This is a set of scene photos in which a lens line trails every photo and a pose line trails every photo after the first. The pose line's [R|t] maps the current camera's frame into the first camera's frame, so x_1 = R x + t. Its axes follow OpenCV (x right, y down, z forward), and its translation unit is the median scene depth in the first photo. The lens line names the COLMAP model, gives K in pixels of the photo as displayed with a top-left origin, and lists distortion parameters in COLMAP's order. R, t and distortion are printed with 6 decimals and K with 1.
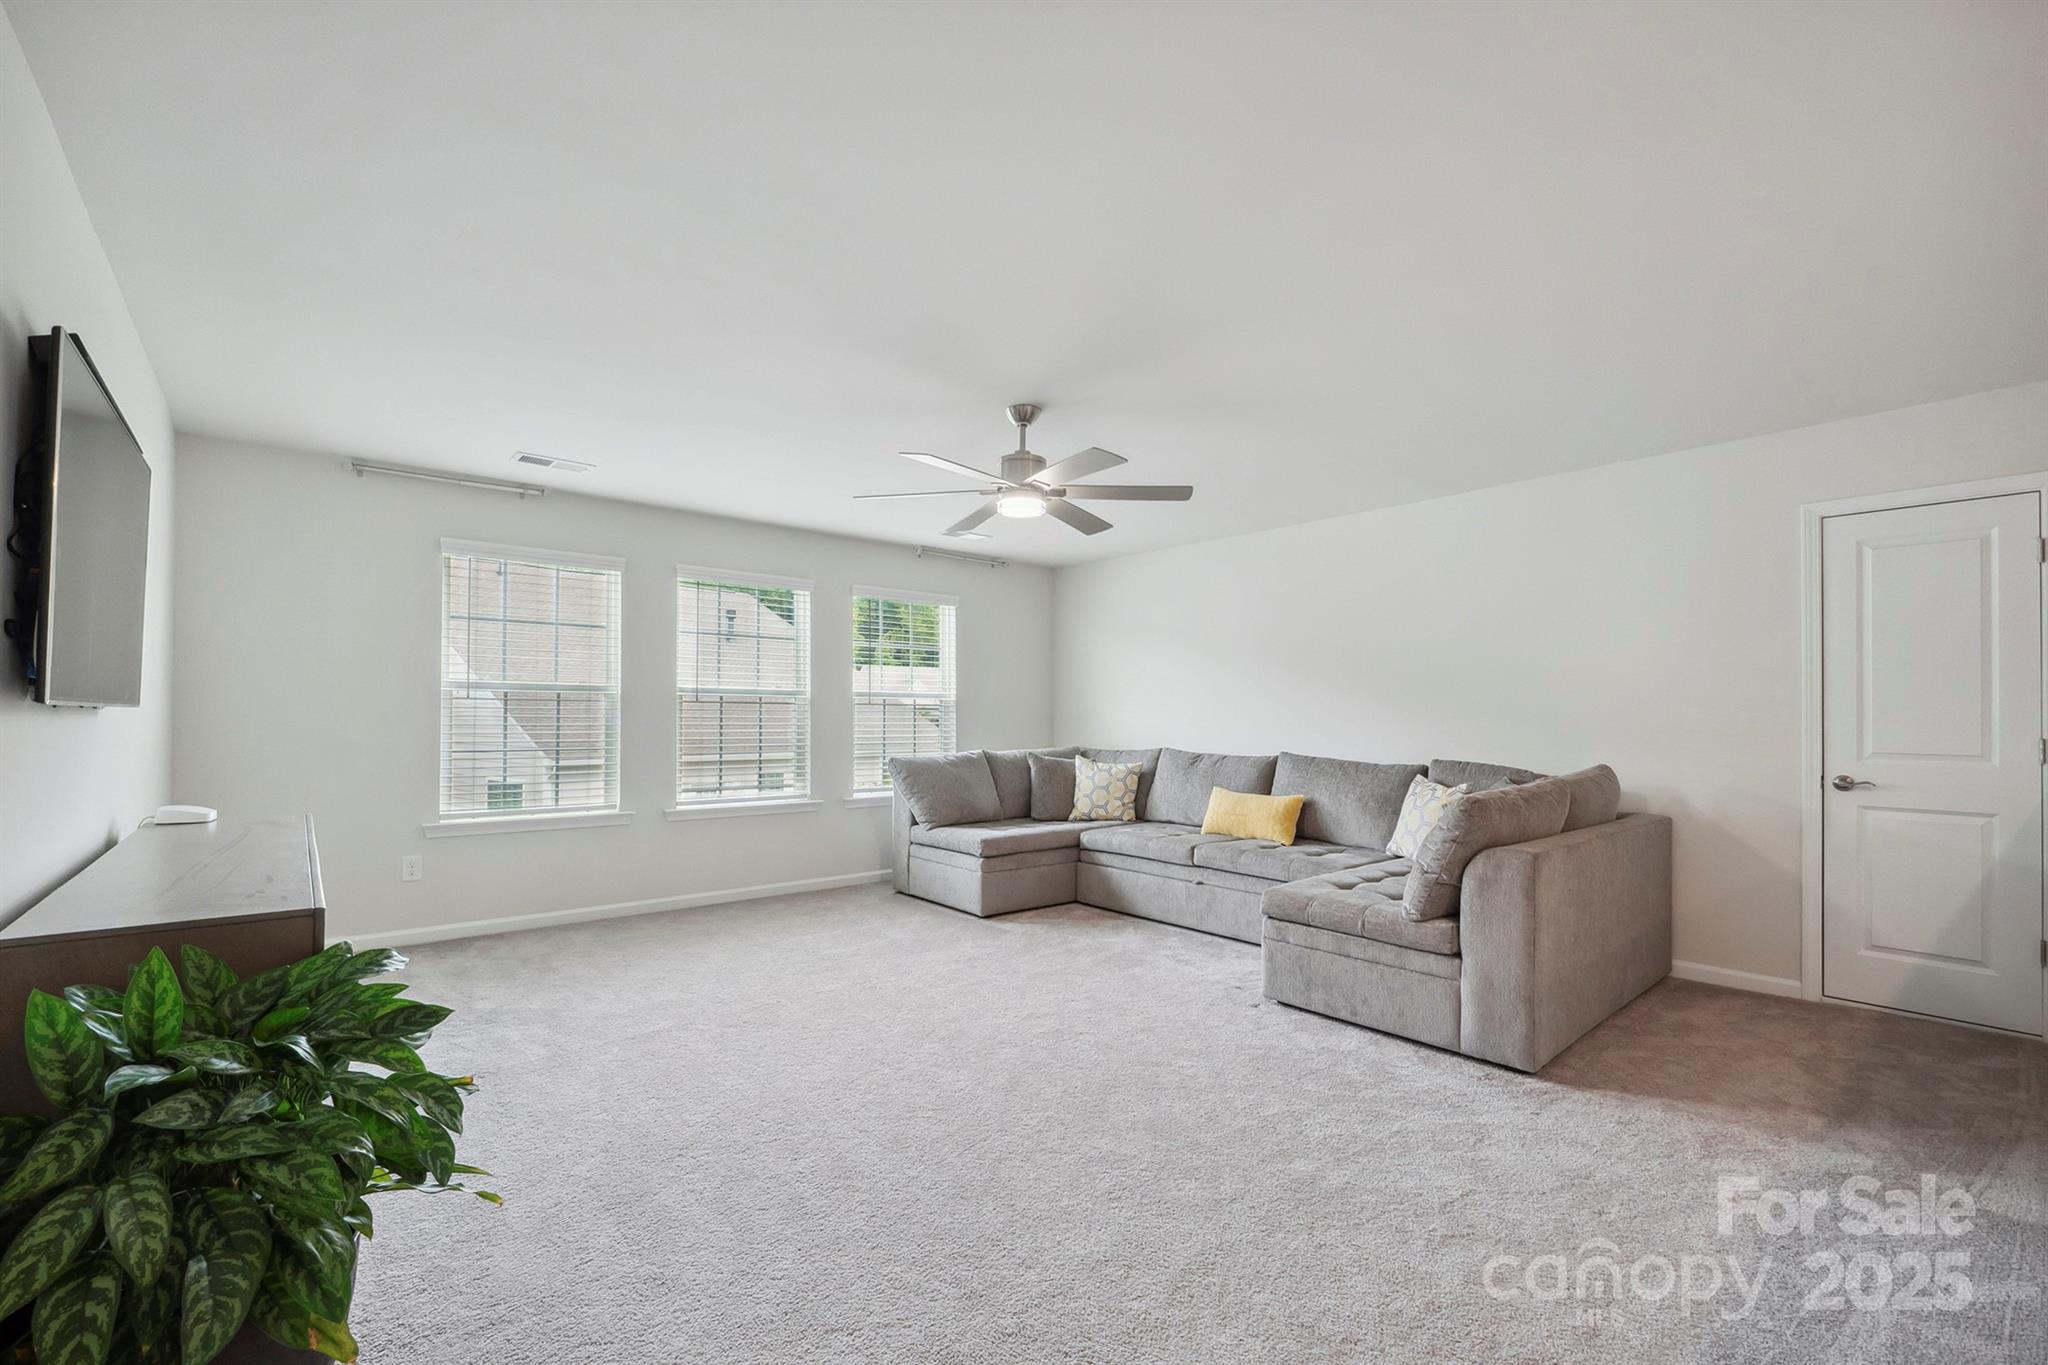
lens RADIAL K [[870.4, 0, 1027.7], [0, 870.4, 694.8], [0, 0, 1]] dist [0.000187, -0.000130]
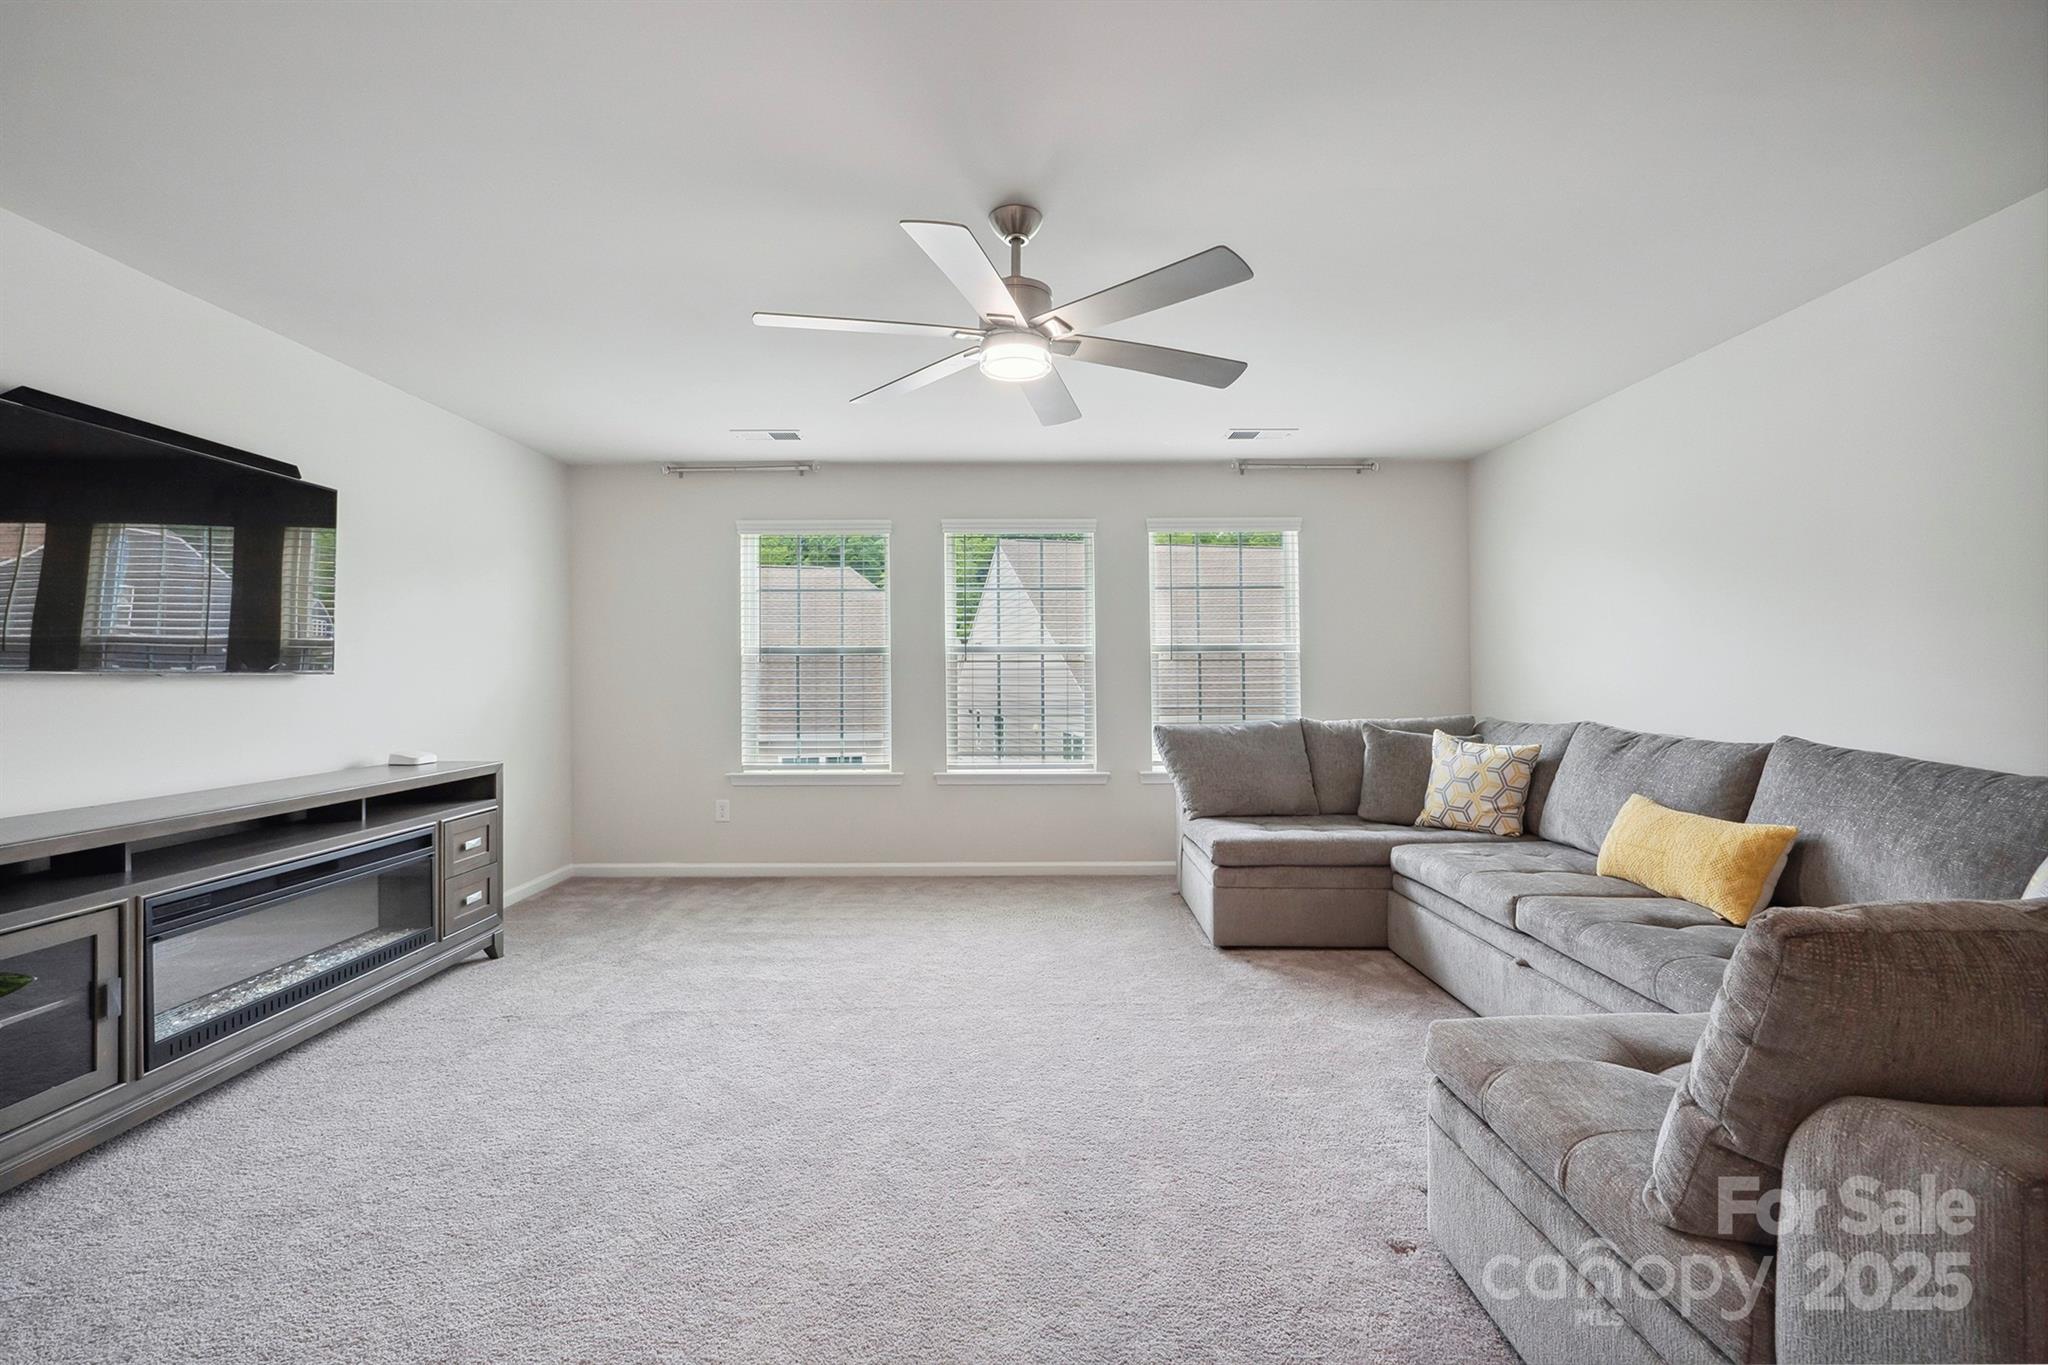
lens RADIAL K [[862.6, 0, 1022.0], [0, 862.6, 671.3], [0, 0, 1]] dist [-0.007070, -0.000252]
pose [[0.759450, -0.012277, -0.650449, 0.271577], [0.026264, 0.999585, 0.011799, 0.009160], [0.650035, -0.026044, 0.759458, 0.315950]]
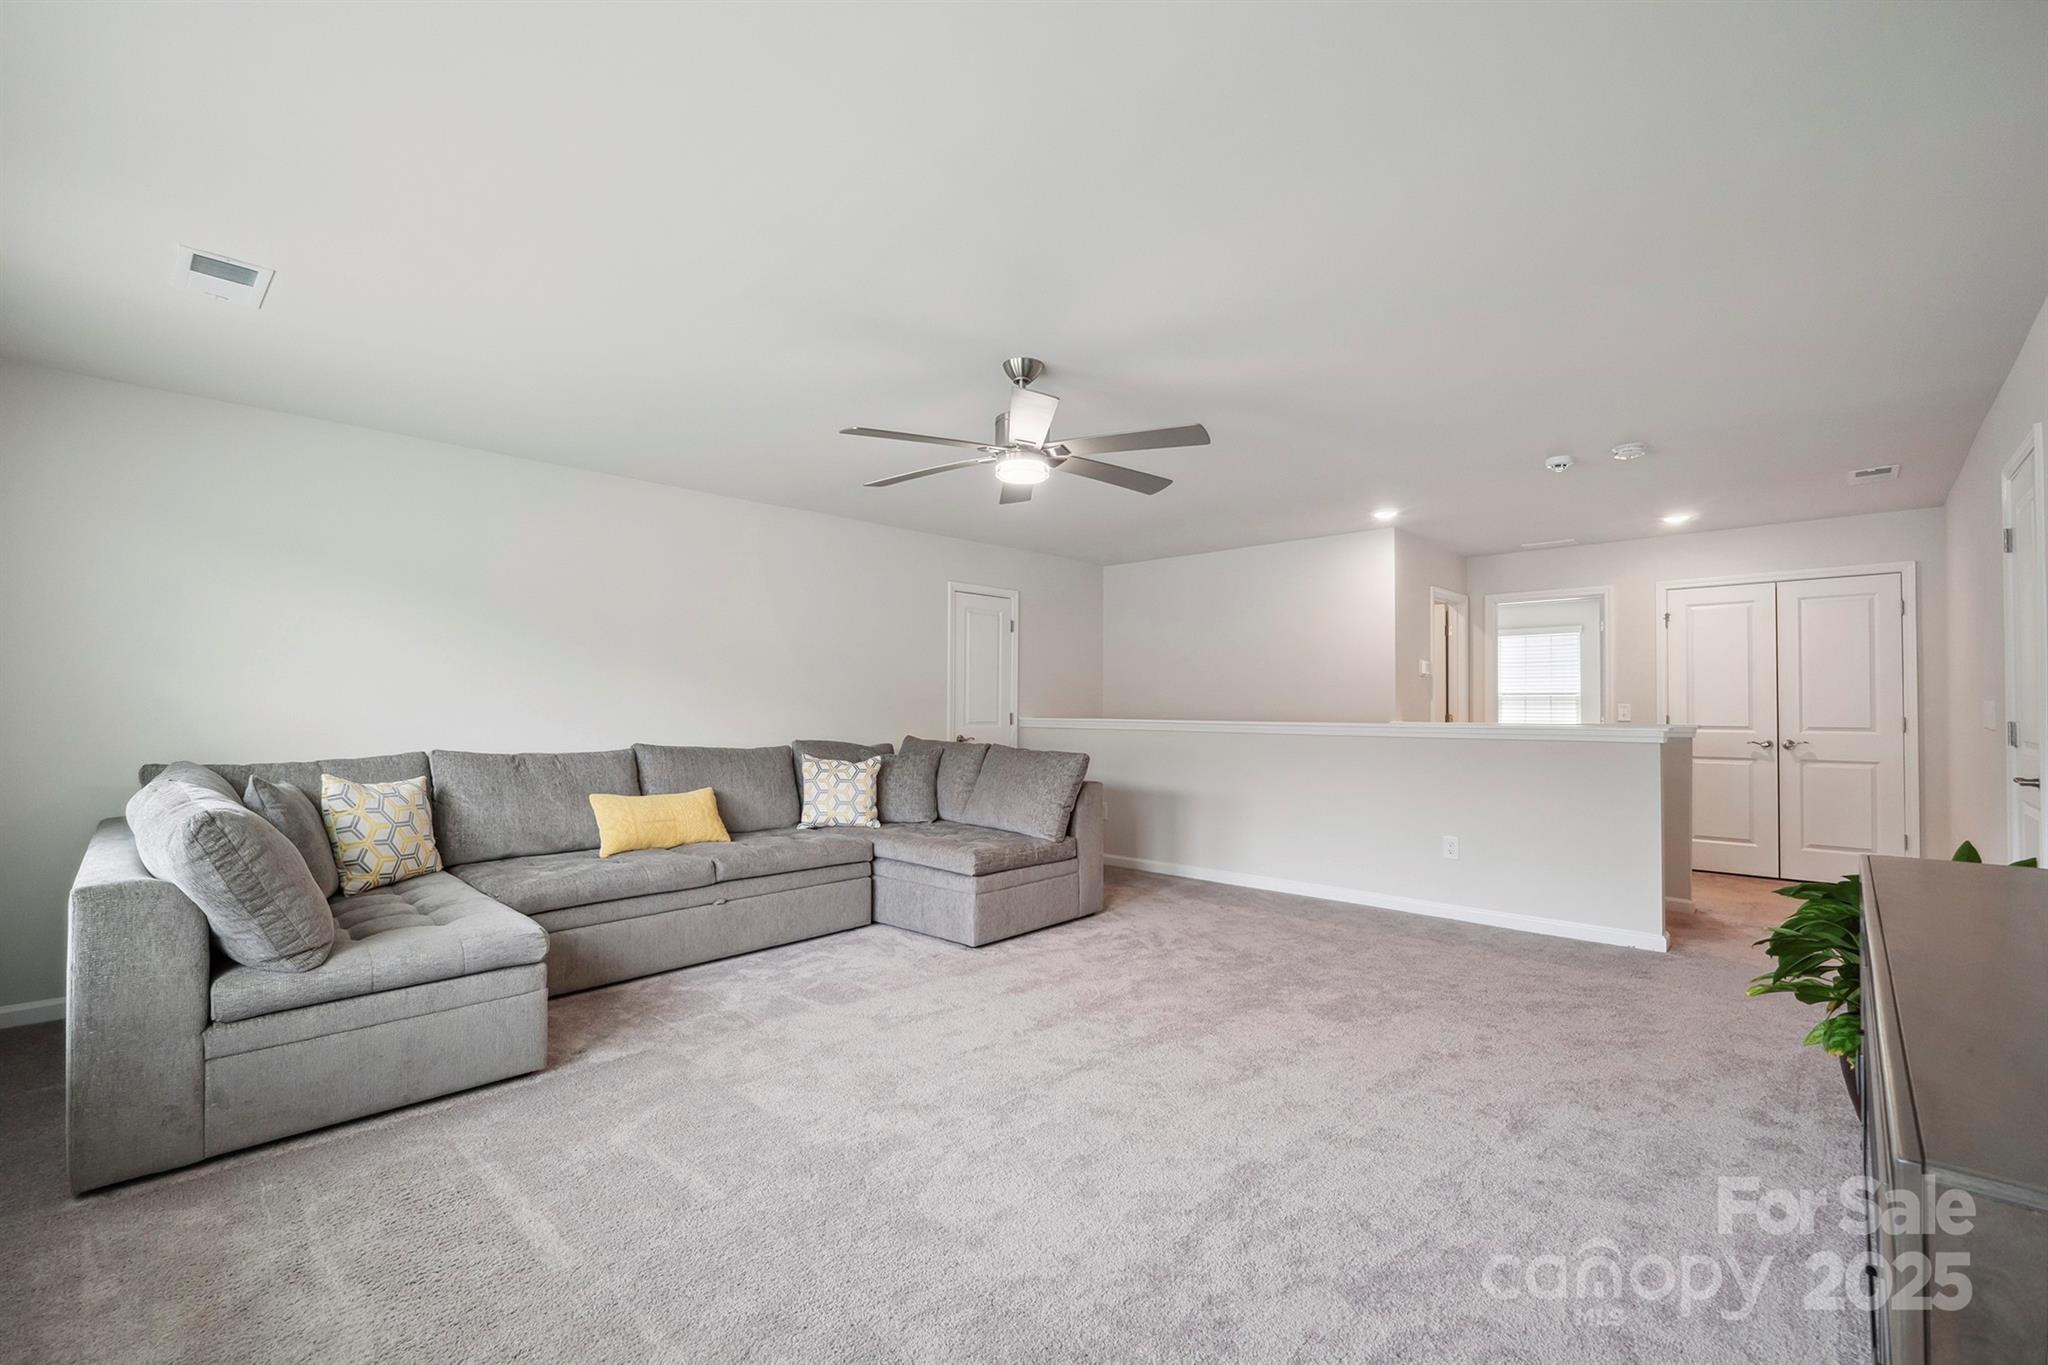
lens RADIAL K [[870.4, 0, 1027.7], [0, 870.4, 694.8], [0, 0, 1]] dist [0.000187, -0.000130]
pose [[-0.108504, 0.011282, 0.994032, -0.572495], [-0.023053, 0.999638, -0.013862, 0.020255], [-0.993829, -0.024420, -0.108204, 0.693090]]
